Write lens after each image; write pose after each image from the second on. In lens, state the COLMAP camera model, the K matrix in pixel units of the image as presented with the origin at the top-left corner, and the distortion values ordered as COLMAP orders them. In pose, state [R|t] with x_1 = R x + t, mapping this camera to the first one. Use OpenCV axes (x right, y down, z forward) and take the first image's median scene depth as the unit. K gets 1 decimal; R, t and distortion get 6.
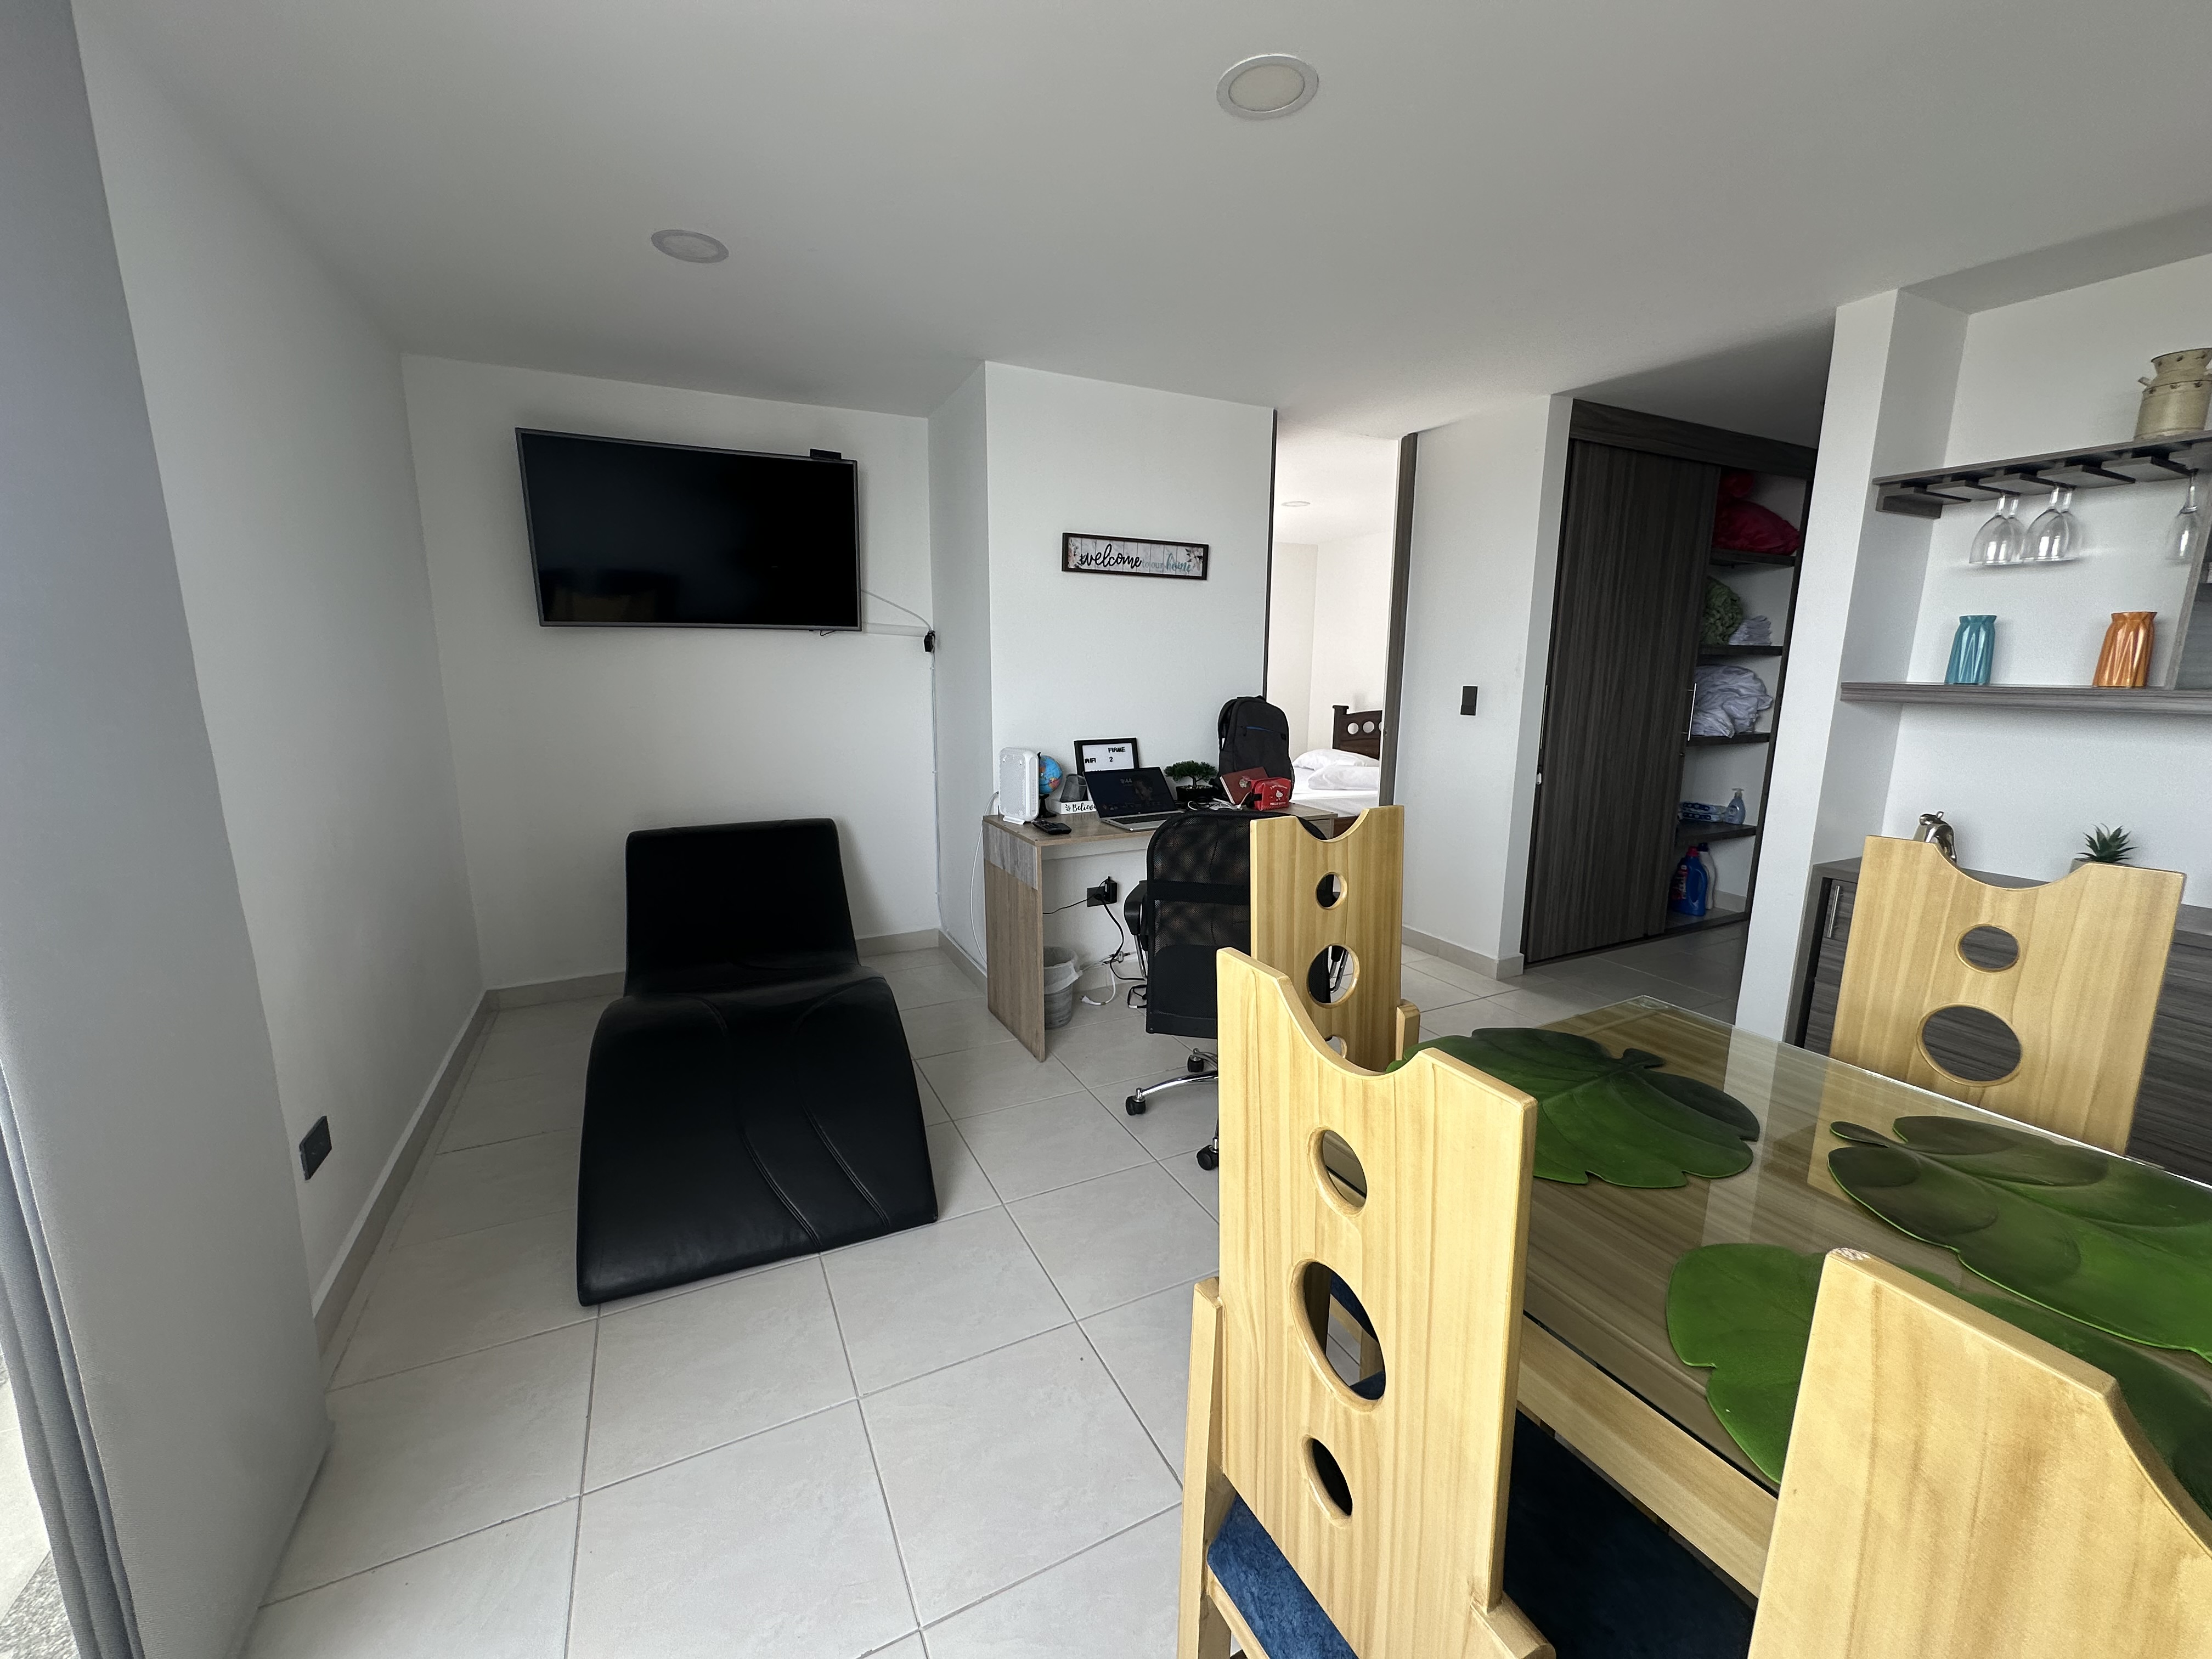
lens RADIAL K [[880.1, 0, 1106.0], [0, 880.1, 829.5], [0, 0, 1]] dist [-0.007852, 0.002844]
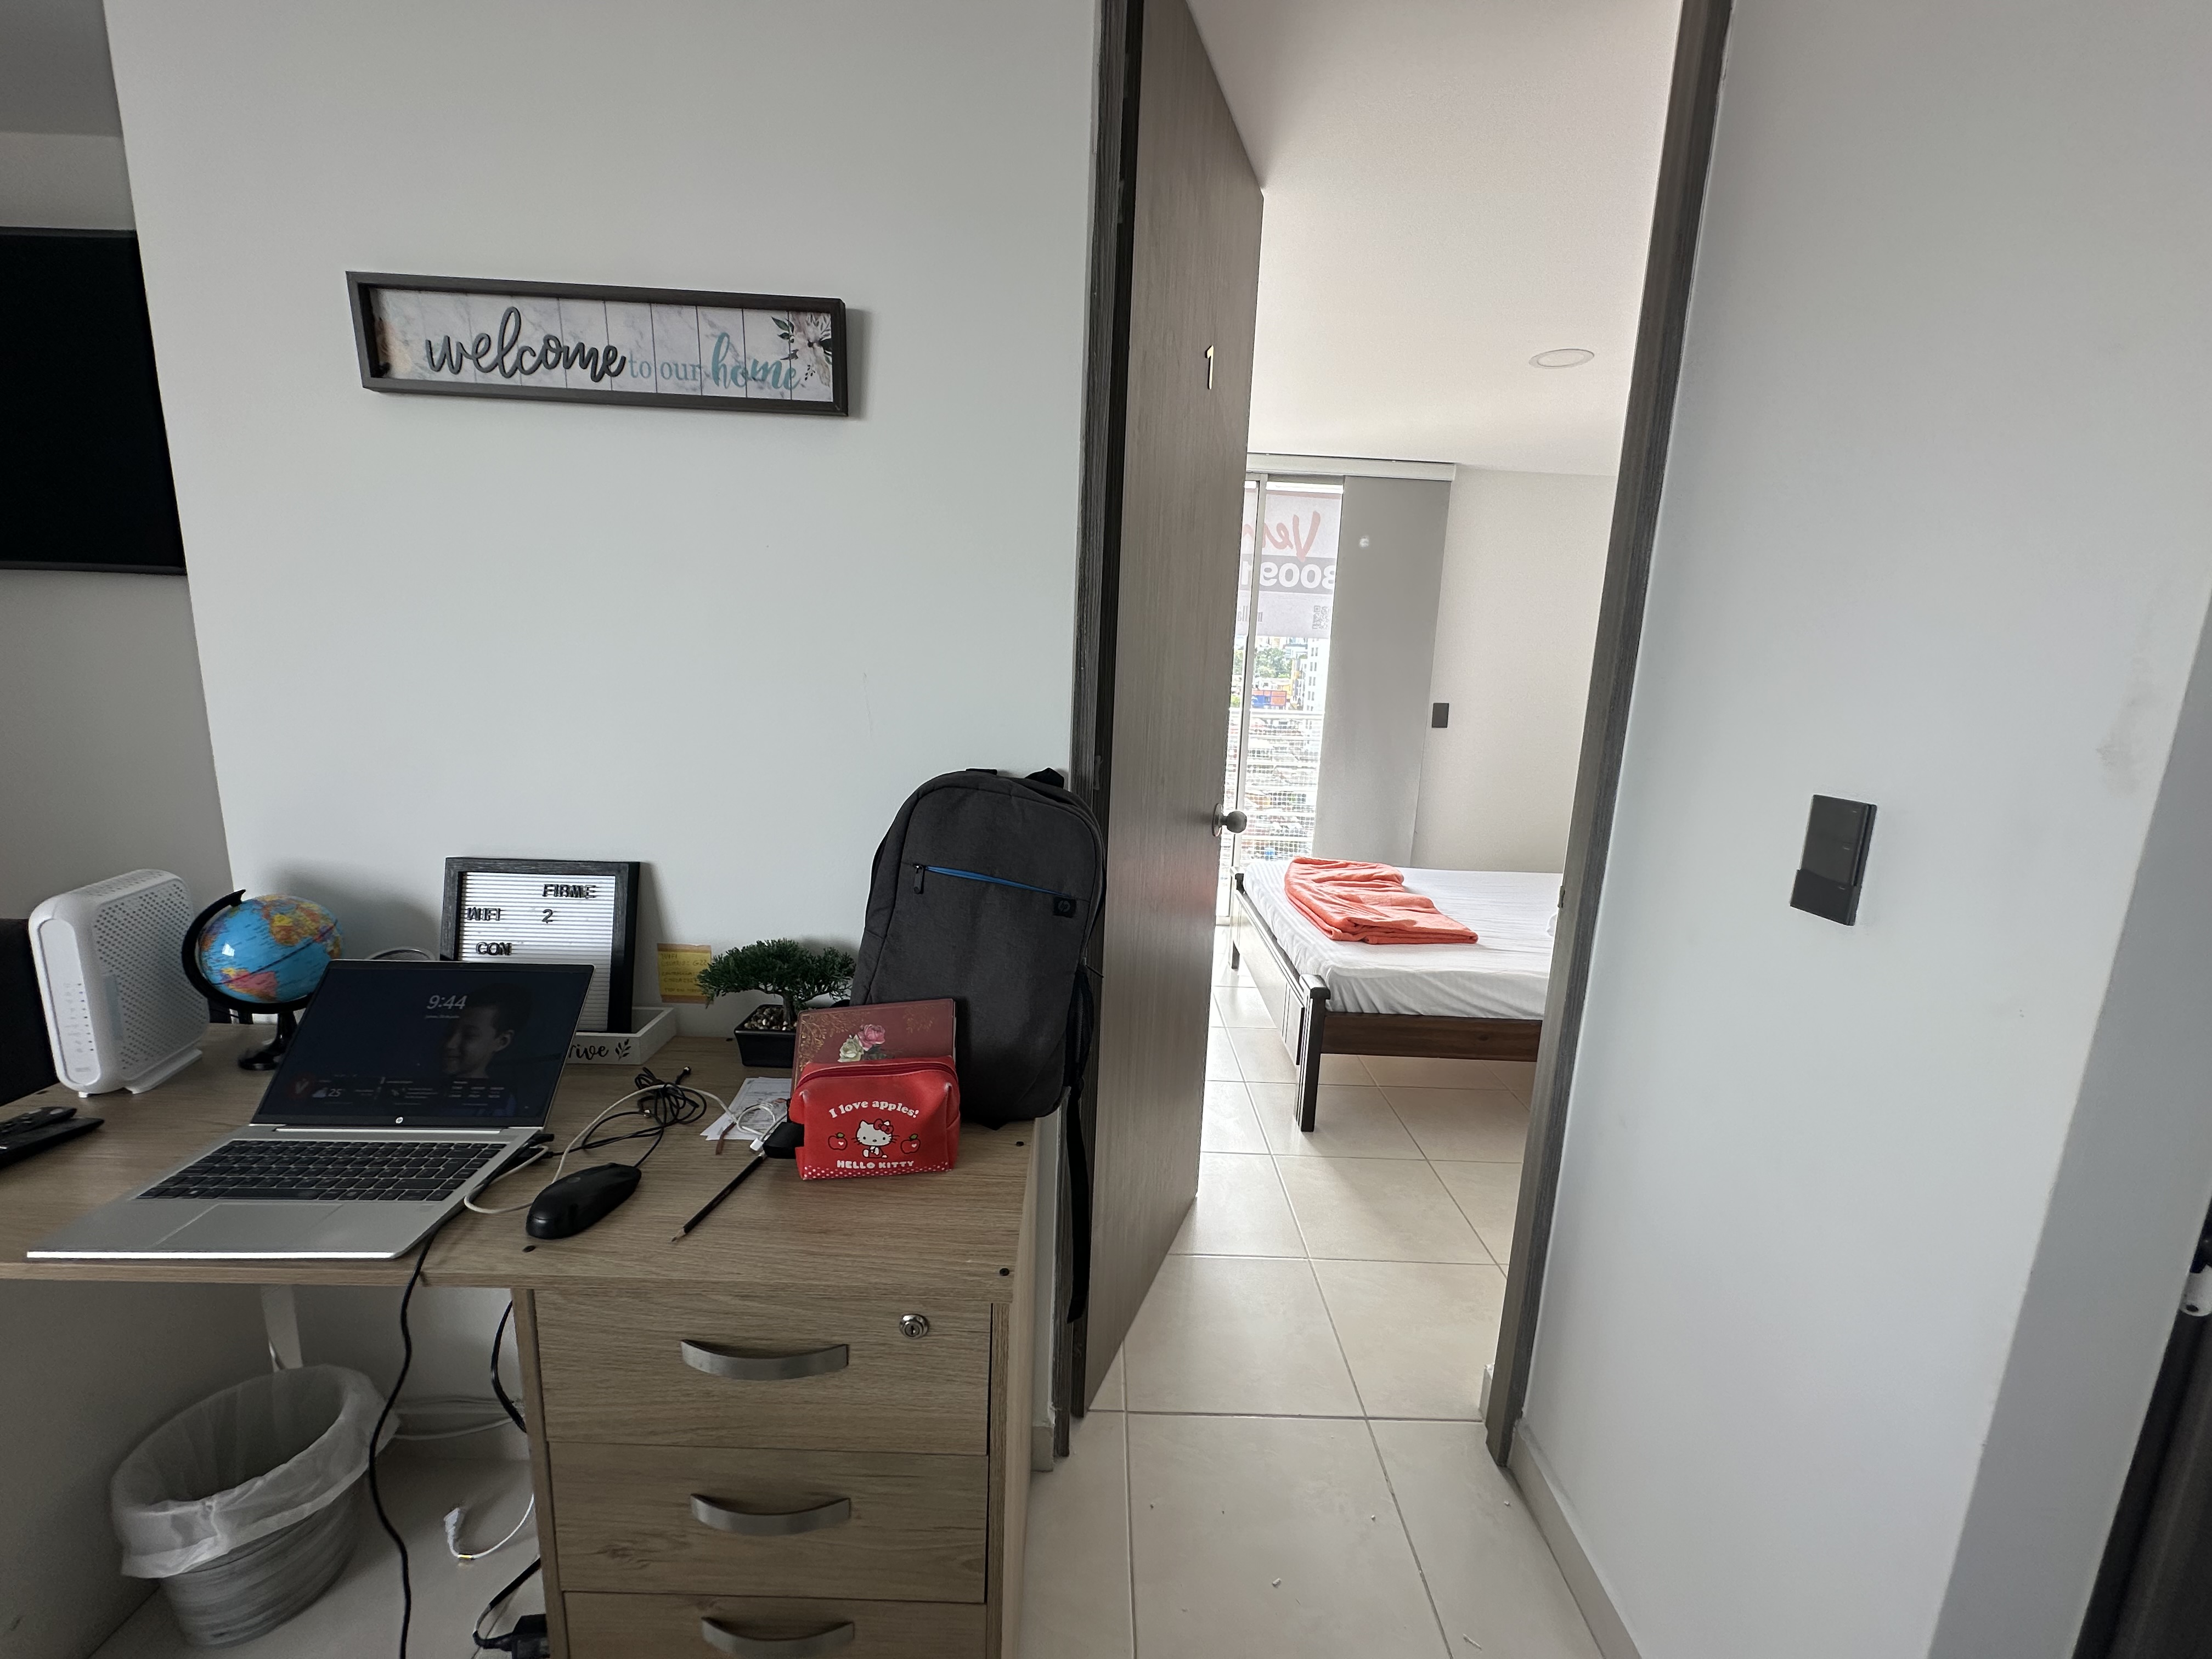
lens RADIAL K [[880.1, 0, 1106.0], [0, 880.1, 829.5], [0, 0, 1]] dist [-0.007852, 0.002844]
pose [[0.898814, 0.111458, -0.423922, 0.370963], [-0.116364, 0.993102, 0.014389, -0.149195], [0.422602, 0.036396, 0.905584, 0.772033]]
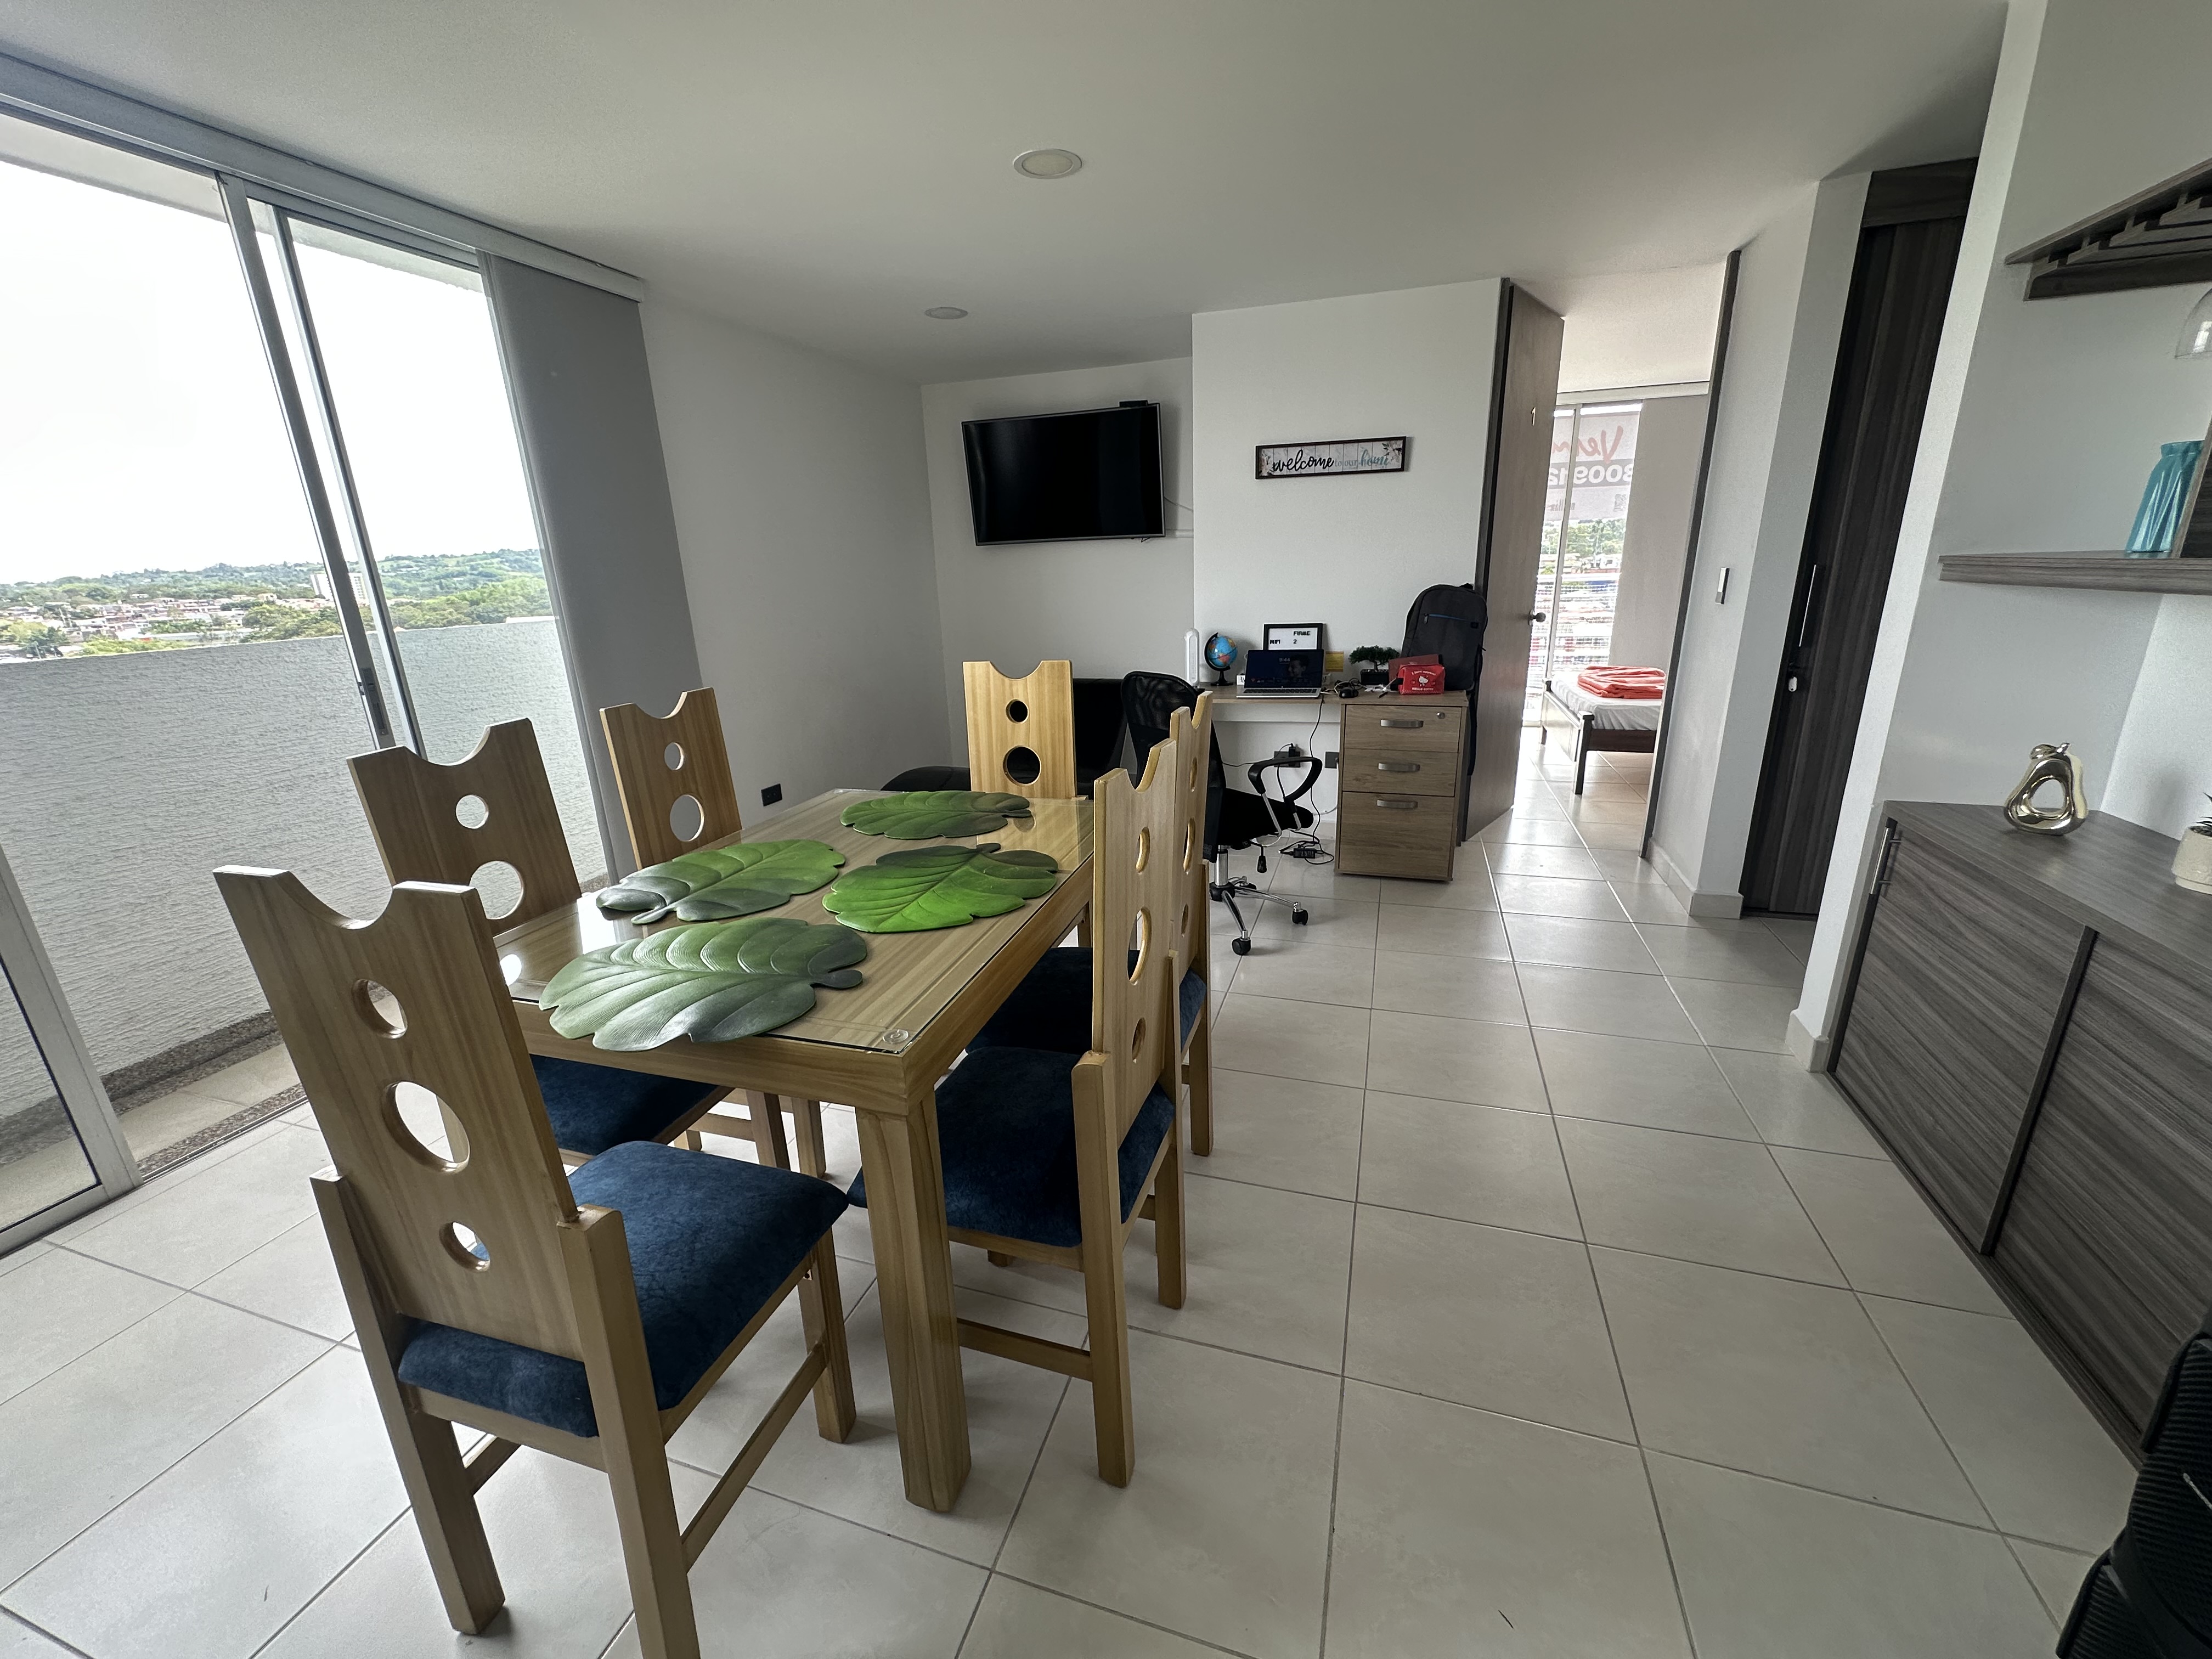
lens RADIAL K [[880.1, 0, 1106.0], [0, 880.1, 829.5], [0, 0, 1]] dist [-0.007852, 0.002844]
pose [[0.712468, 0.175205, -0.679480, 0.668737], [-0.093277, 0.983381, 0.155761, 0.007431], [0.695477, -0.047595, 0.716970, -0.021471]]
